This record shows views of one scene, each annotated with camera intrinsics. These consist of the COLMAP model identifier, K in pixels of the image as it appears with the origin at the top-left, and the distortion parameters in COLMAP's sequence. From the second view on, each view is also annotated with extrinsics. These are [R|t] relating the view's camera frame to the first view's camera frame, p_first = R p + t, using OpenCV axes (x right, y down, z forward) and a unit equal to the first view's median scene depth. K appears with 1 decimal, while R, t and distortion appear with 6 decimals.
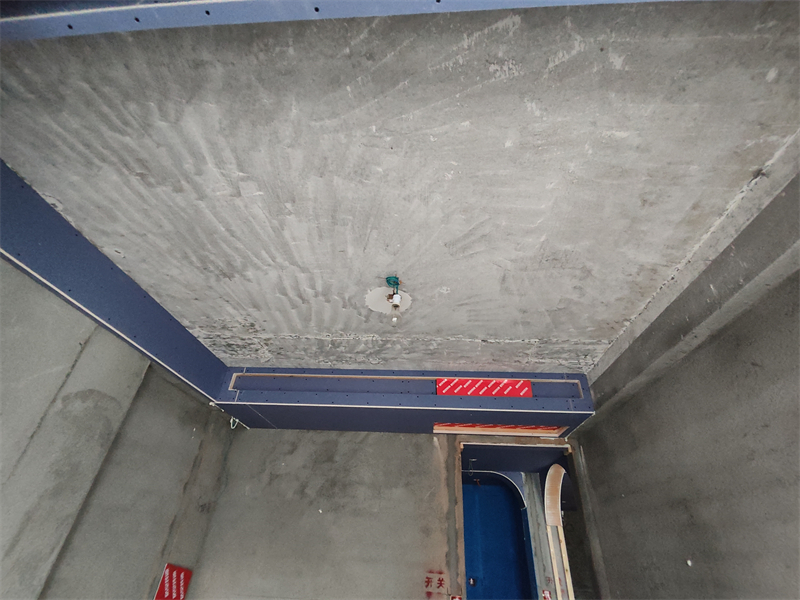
lens RADIAL K [[364.1, 0, 403.4], [0, 364.1, 309.8], [0, 0, 1]] dist [-0.003337, 0.003433]
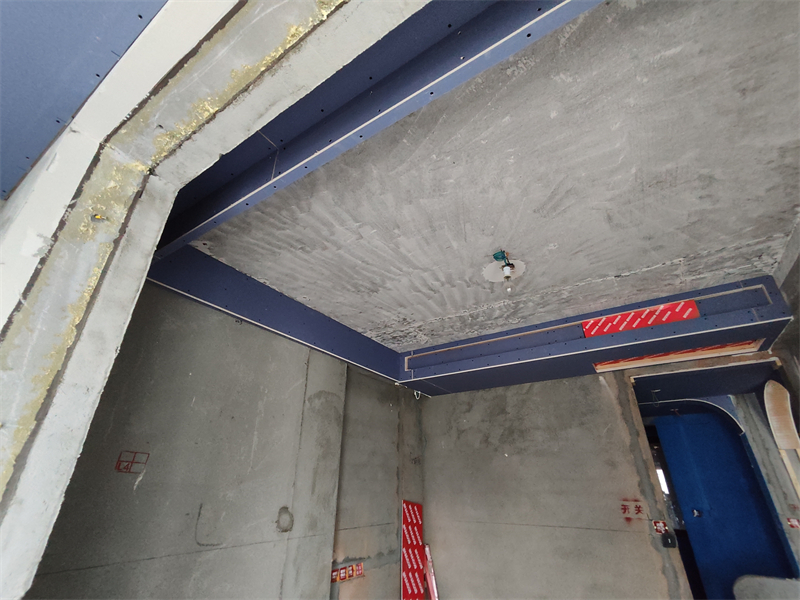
lens RADIAL K [[364.1, 0, 400.4], [0, 364.1, 309.8], [0, 0, 1]] dist [-0.003337, 0.003433]
pose [[0.869370, -0.255082, -0.423235, 0.111882], [0.301627, 0.952335, 0.045606, -0.052262], [0.391428, -0.167307, 0.904871, -0.130146]]
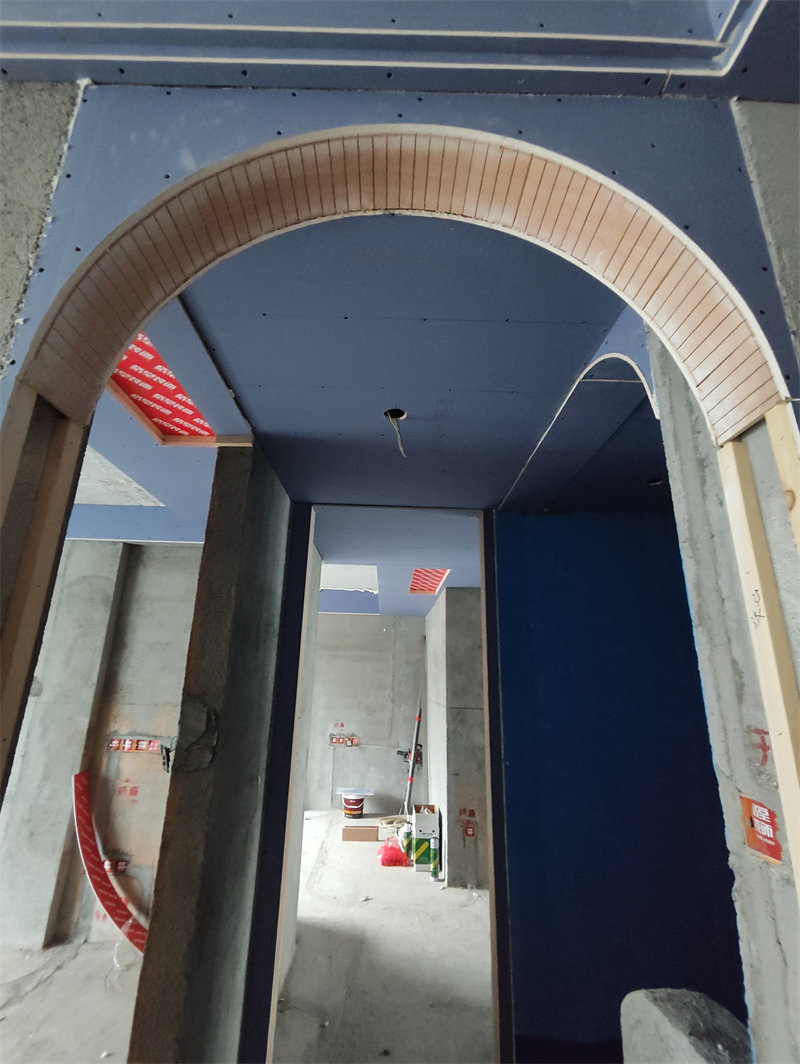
lens RADIAL K [[484.2, 0, 398.0], [0, 484.2, 532.4], [0, 0, 1]] dist [-0.003337, 0.003433]
pose [[0.067003, -0.337956, -0.938774, 0.987549], [0.524178, 0.812507, -0.255088, 1.037561], [0.848969, -0.474993, 0.231590, 1.399521]]
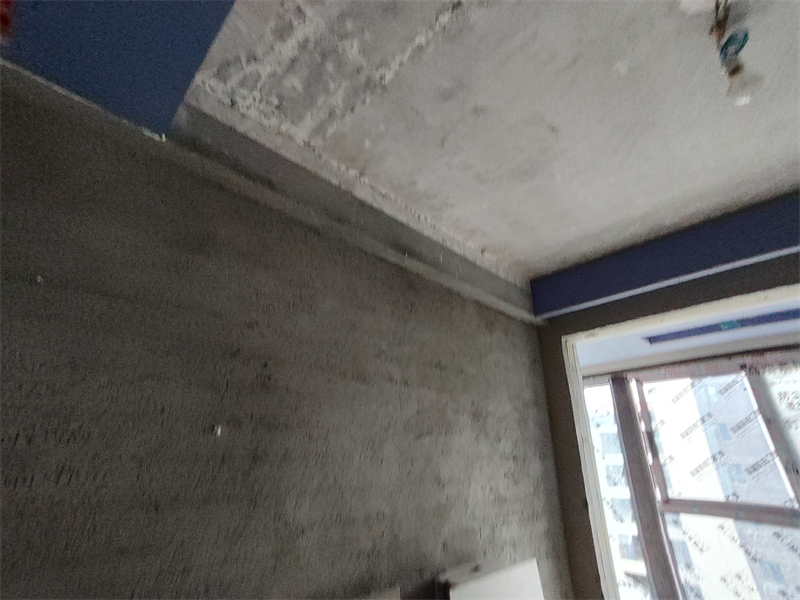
lens RADIAL K [[386.7, 0, 426.4], [0, 386.7, 299.6], [0, 0, 1]] dist [0.001505, 0.002884]
pose [[-0.758196, 0.216548, 0.615016, 0.035103], [-0.380340, 0.619253, -0.686926, 0.694331], [-0.529604, -0.754740, -0.387154, 0.984380]]
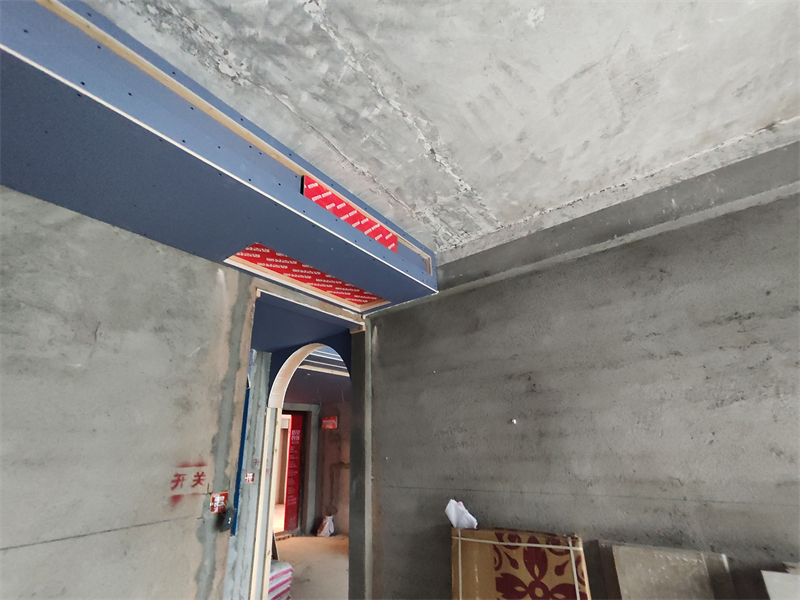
lens RADIAL K [[364.1, 0, 405.1], [0, 364.1, 311.6], [0, 0, 1]] dist [-0.003337, 0.003433]
pose [[0.539863, 0.220616, 0.812327, -0.320438], [-0.408618, 0.912396, 0.023769, 0.389515], [-0.735920, -0.344764, 0.582717, 0.560984]]
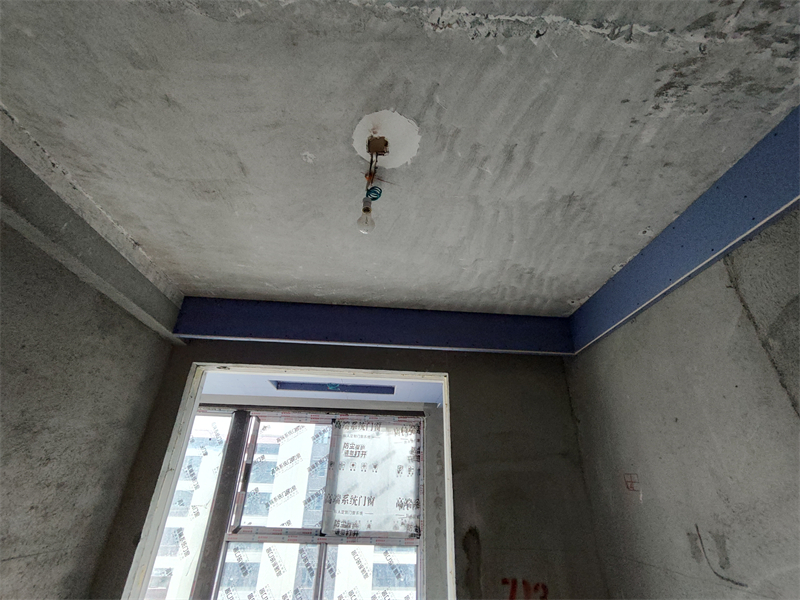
lens RADIAL K [[364.1, 0, 400.4], [0, 364.1, 312.0], [0, 0, 1]] dist [-0.003337, 0.003433]
pose [[-0.990171, -0.120346, -0.071263, -0.052630], [0.001555, 0.500018, -0.866013, 0.665154], [0.139854, -0.857612, -0.494917, 0.974606]]
